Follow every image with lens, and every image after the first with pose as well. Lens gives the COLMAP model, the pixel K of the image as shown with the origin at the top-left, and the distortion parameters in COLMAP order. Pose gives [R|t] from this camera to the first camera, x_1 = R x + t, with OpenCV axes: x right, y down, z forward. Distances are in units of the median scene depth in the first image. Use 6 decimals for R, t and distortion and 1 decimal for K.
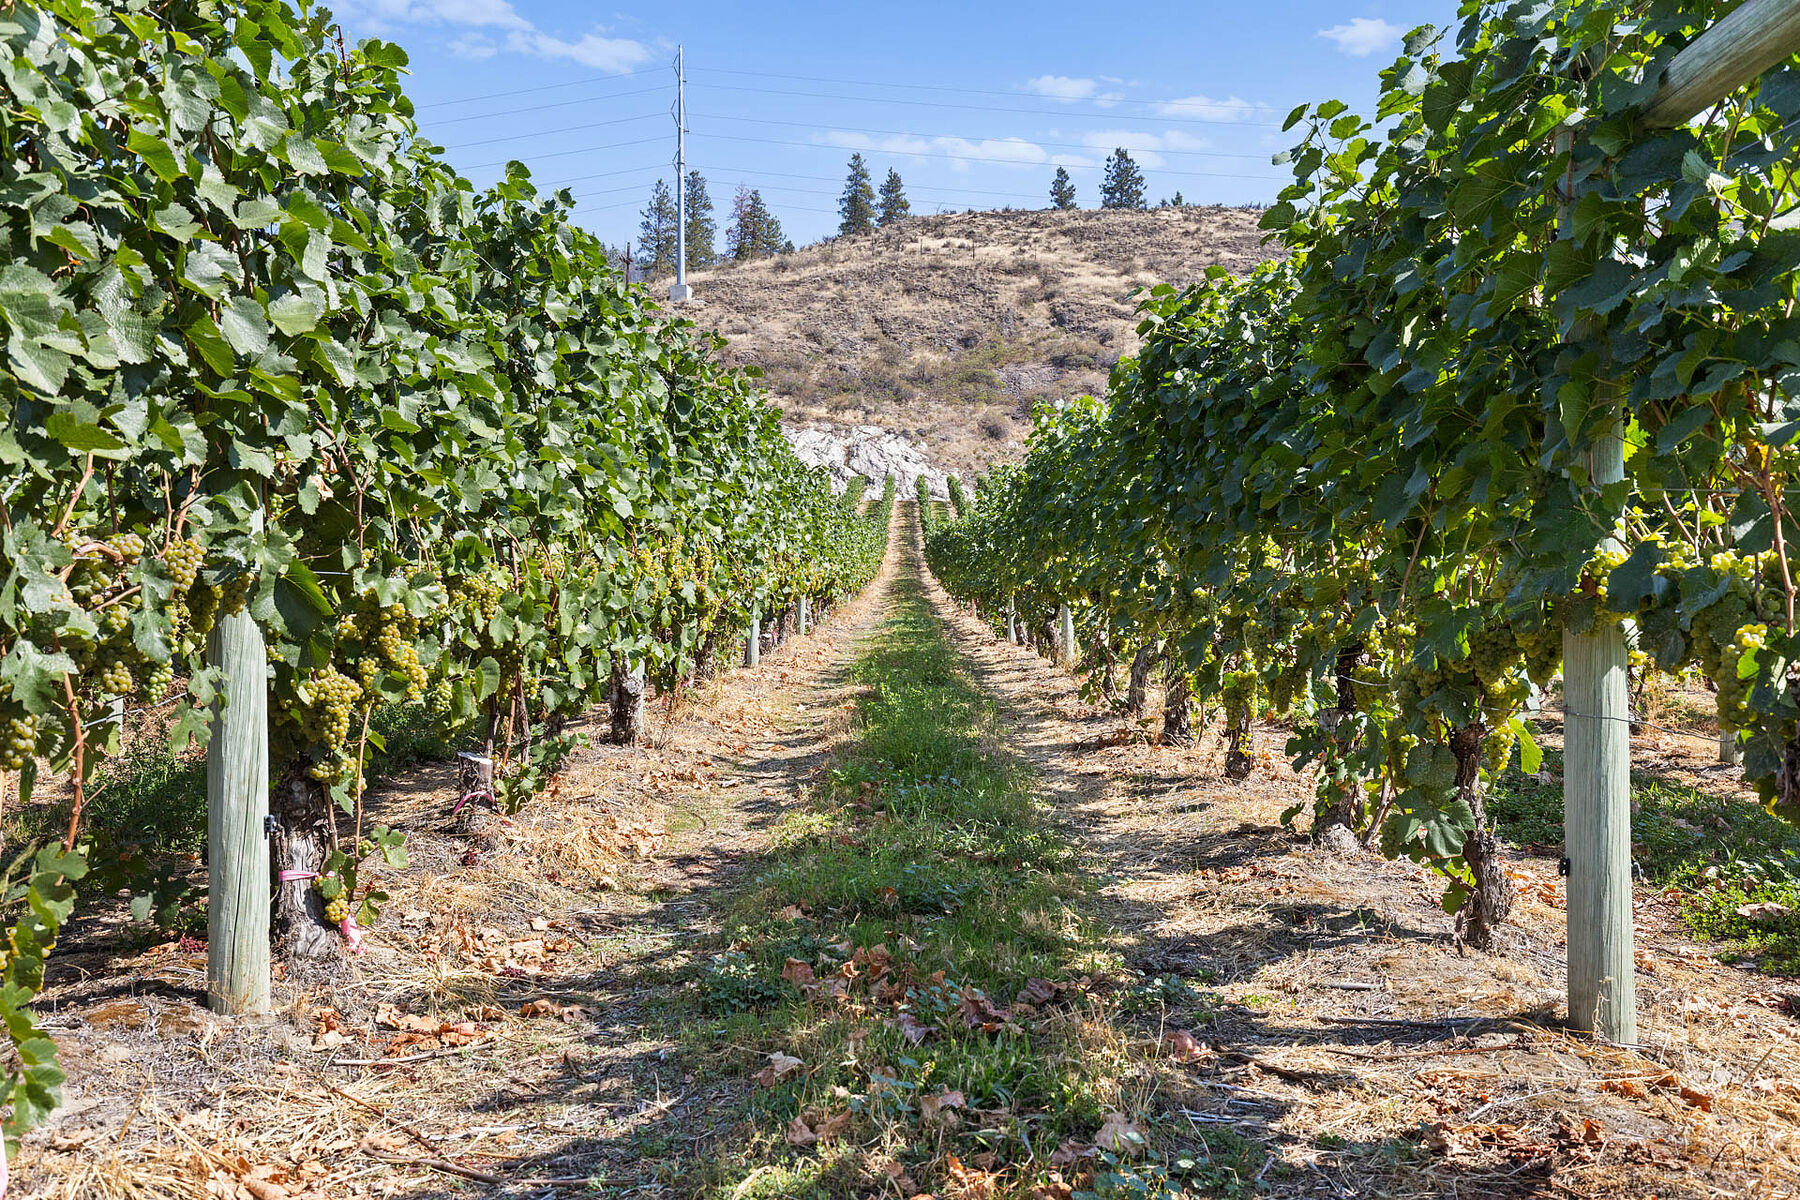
lens RADIAL K [[1577.1, 0, 900.0], [0, 1577.1, 600.0], [0, 0, 1]] dist [-0.004454, -0.005845]
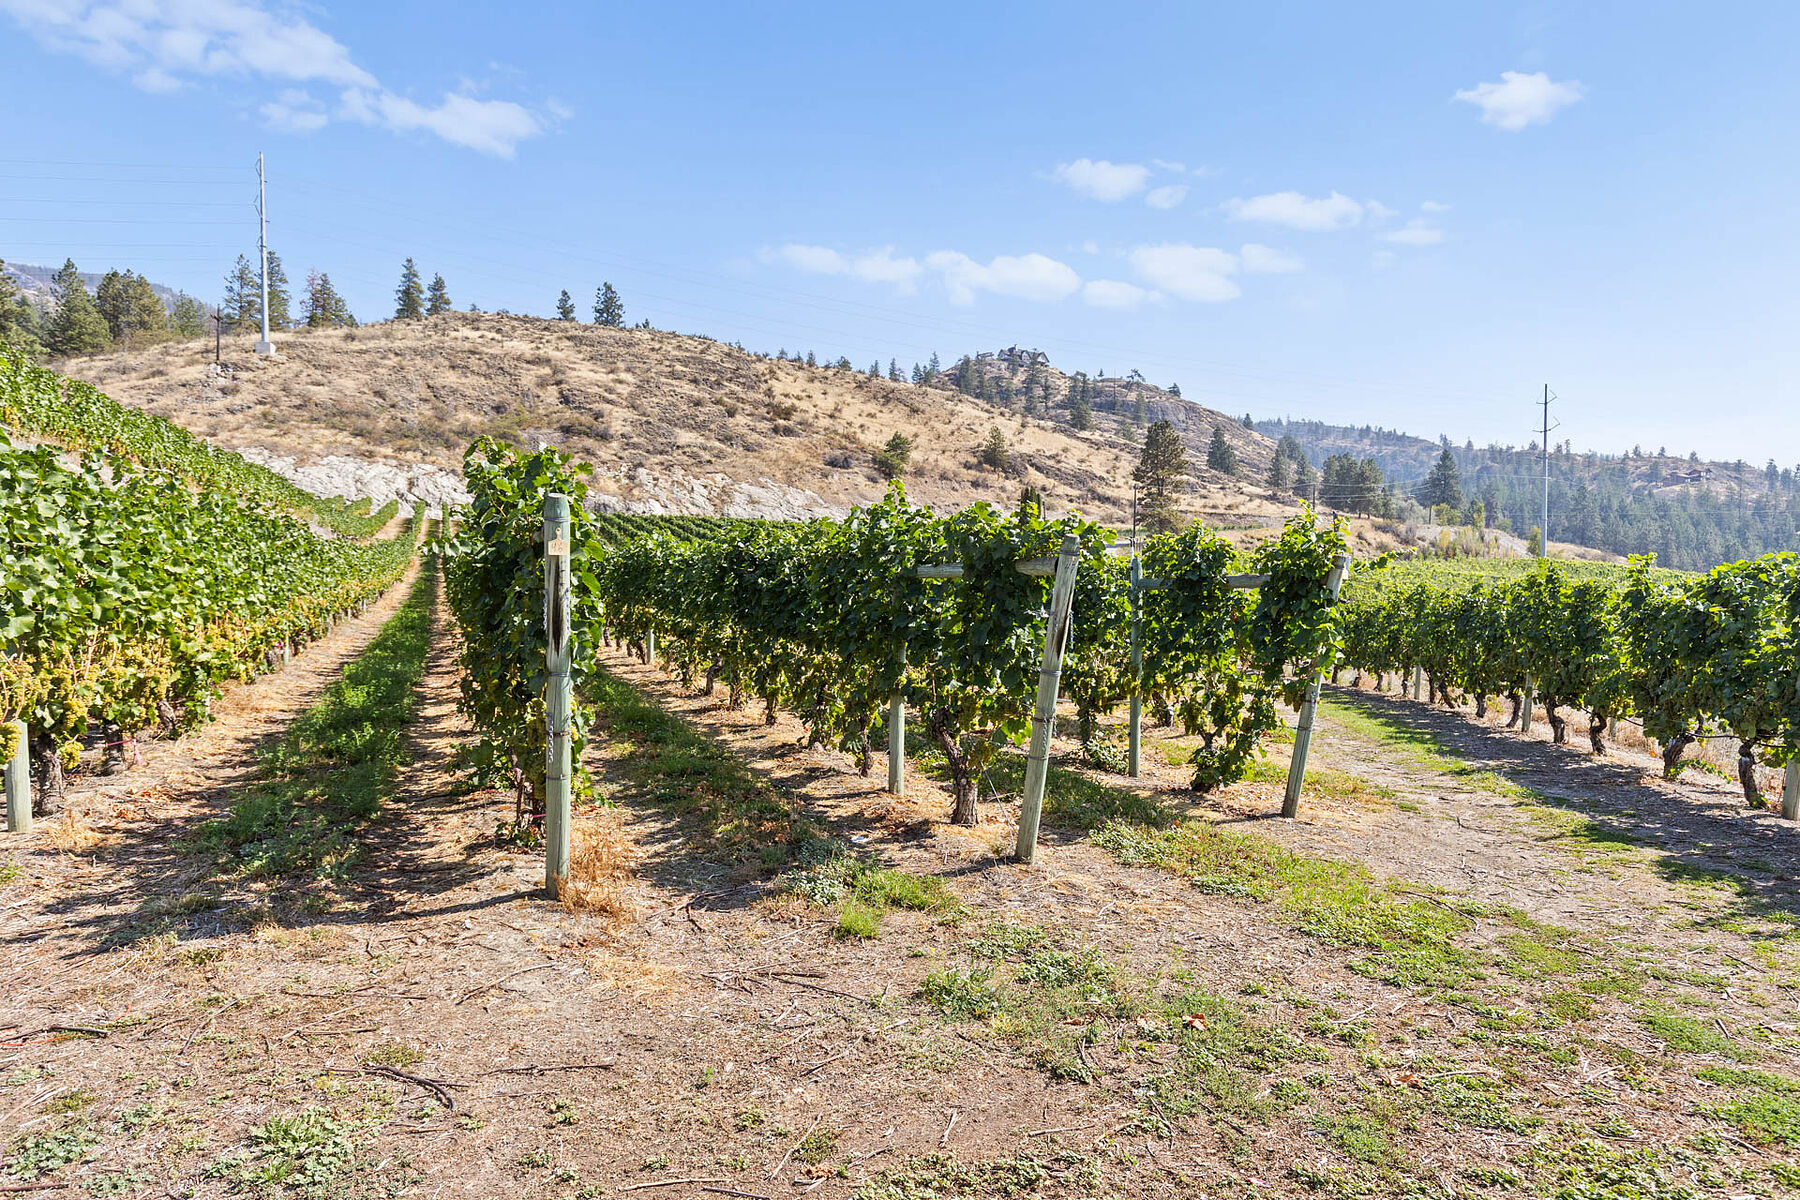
lens RADIAL K [[1577.1, 0, 900.0], [0, 1577.1, 600.0], [0, 0, 1]] dist [-0.004454, -0.005845]
pose [[0.911820, 0.007415, 0.410522, -0.213214], [-0.031045, 0.998220, 0.050925, -0.075105], [-0.409414, -0.059180, 0.910427, -0.468608]]
